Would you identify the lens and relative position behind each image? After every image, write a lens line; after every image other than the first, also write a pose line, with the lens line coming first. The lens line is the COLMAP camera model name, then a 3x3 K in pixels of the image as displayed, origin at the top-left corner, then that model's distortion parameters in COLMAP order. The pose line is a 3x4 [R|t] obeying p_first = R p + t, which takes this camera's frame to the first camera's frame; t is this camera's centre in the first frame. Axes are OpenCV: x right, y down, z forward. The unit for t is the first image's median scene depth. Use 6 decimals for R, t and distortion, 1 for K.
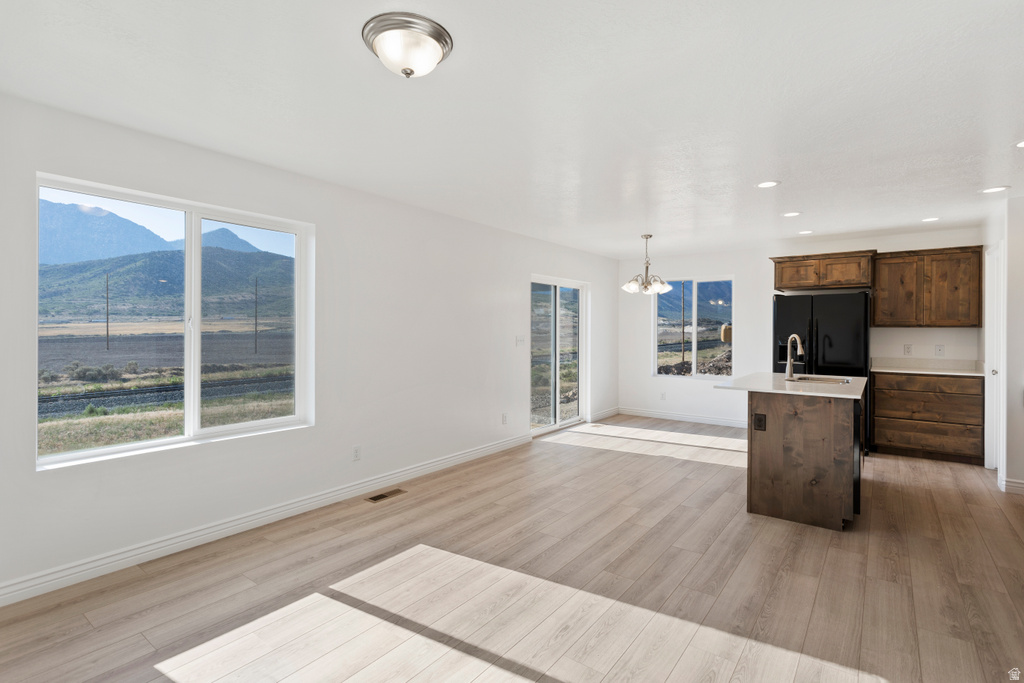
lens RADIAL K [[489.1, 0, 504.6], [0, 489.1, 332.9], [0, 0, 1]] dist [0.025555, 0.000479]
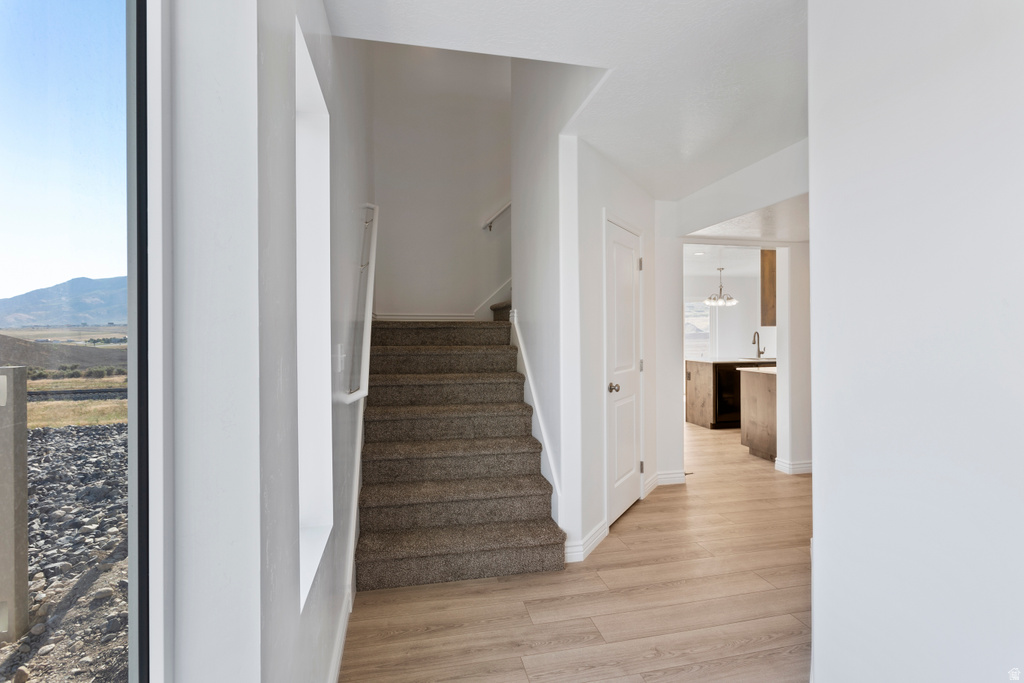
lens RADIAL K [[489.1, 0, 511.2], [0, 489.1, 336.7], [0, 0, 1]] dist [0.025555, 0.000479]
pose [[0.764448, 0.000334, -0.644685, 1.284492], [-0.003844, 0.999984, -0.004040, 0.038383], [0.644674, 0.005567, 0.764437, -0.974200]]
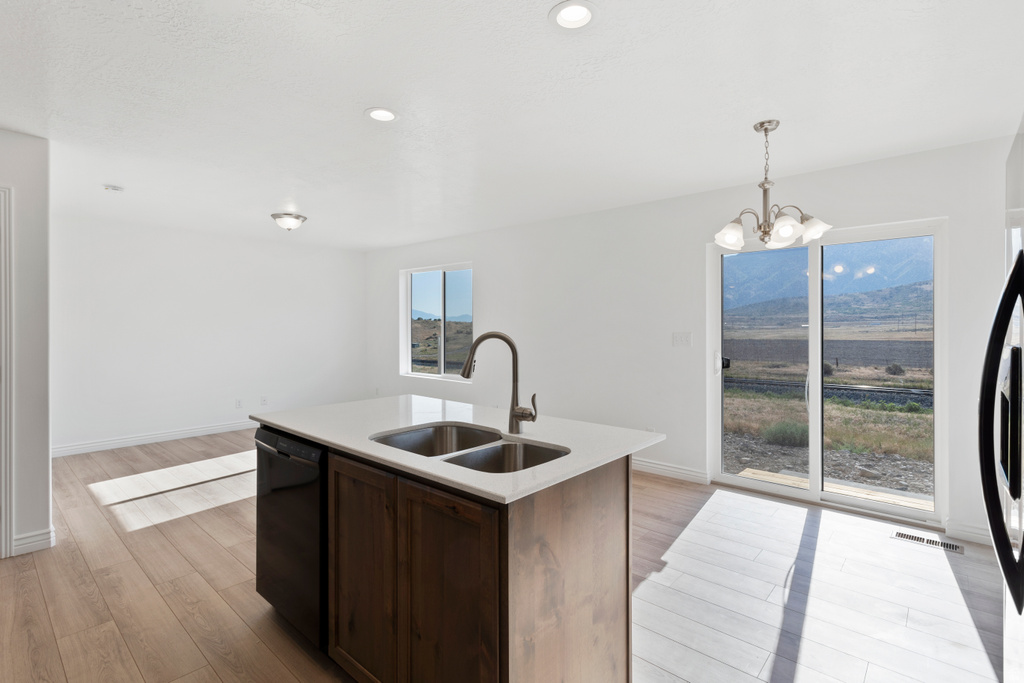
lens RADIAL K [[489.1, 0, 504.6], [0, 489.1, 337.2], [0, 0, 1]] dist [0.025555, 0.000479]
pose [[-0.095367, 0.008528, -0.995406, 1.275188], [-0.021301, 0.999717, 0.010605, 0.005750], [0.995214, 0.022215, -0.095158, 1.314785]]
